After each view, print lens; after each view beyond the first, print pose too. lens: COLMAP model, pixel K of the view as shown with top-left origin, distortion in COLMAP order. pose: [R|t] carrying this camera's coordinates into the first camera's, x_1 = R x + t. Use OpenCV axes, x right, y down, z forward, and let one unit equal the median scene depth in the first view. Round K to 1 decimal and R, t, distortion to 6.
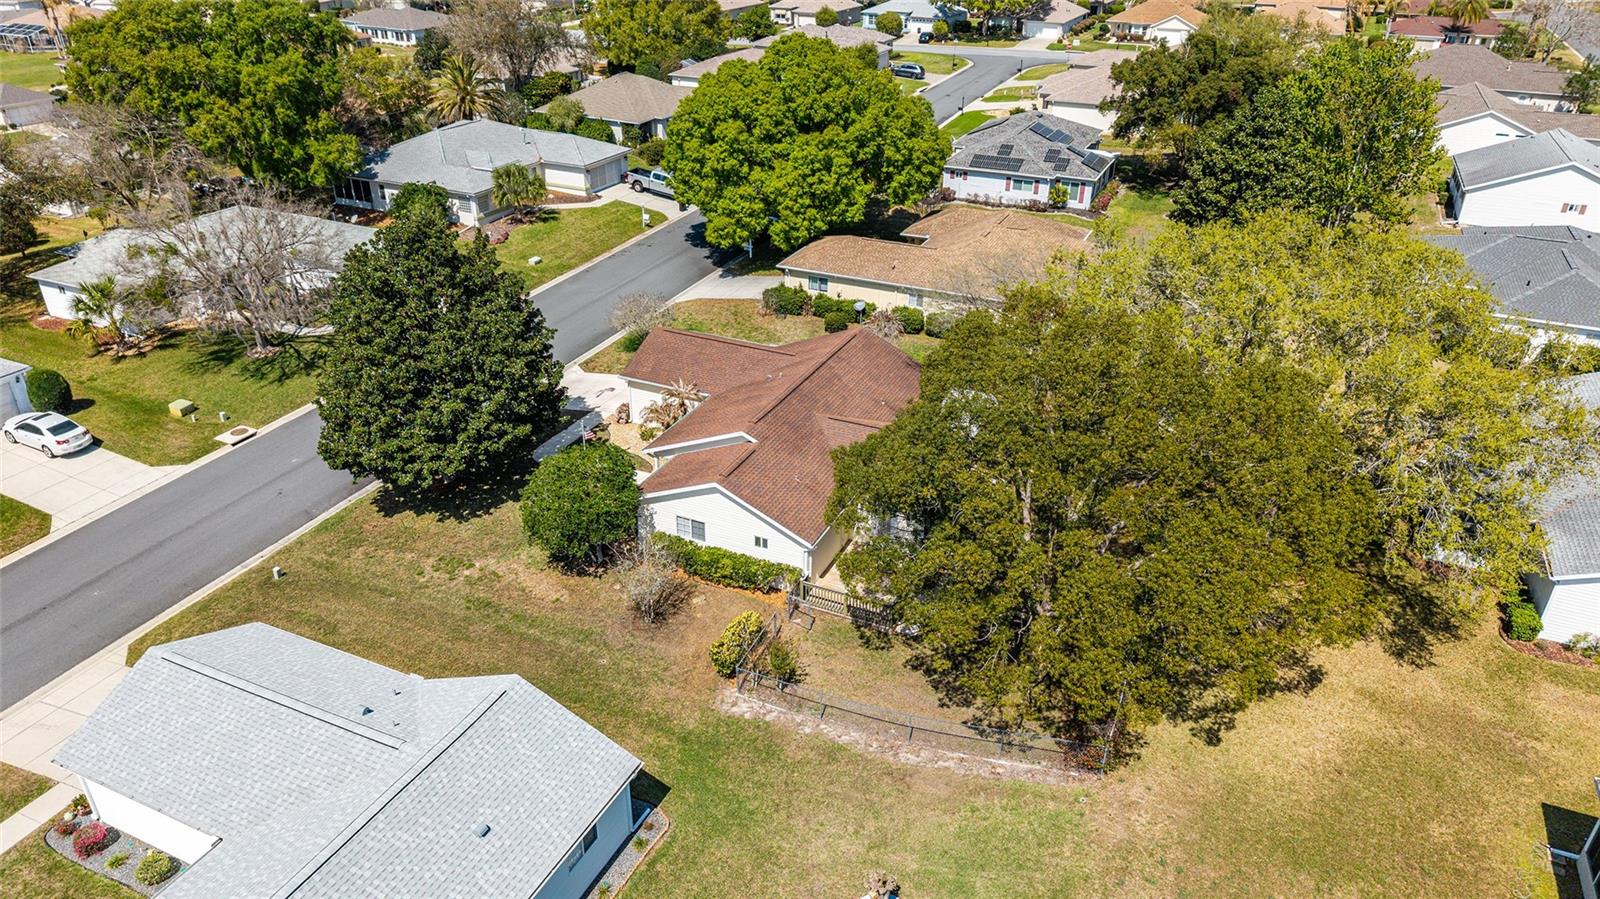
lens RADIAL K [[1071.9, 0, 804.2], [0, 1071.9, 453.4], [0, 0, 1]] dist [0.028139, -0.040086]
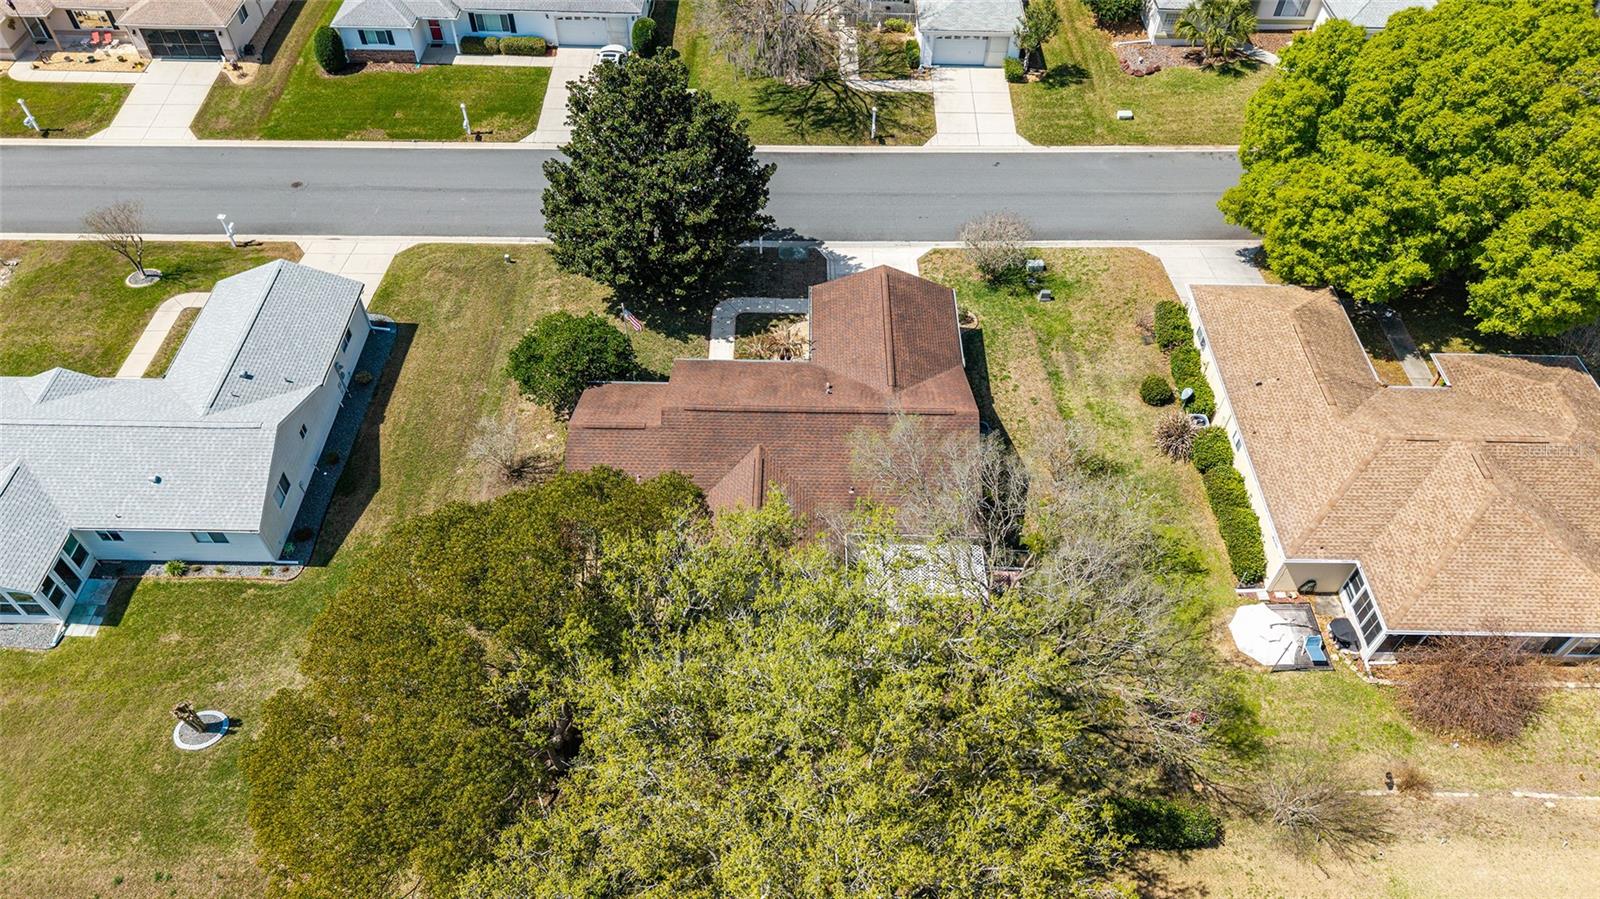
lens RADIAL K [[1071.9, 0, 804.2], [0, 1071.9, 453.4], [0, 0, 1]] dist [0.028139, -0.040086]
pose [[0.415453, 0.681835, -0.602080, 0.482899], [-0.439623, 0.729977, 0.523321, -0.437101], [0.796323, 0.047273, 0.603022, 0.378353]]
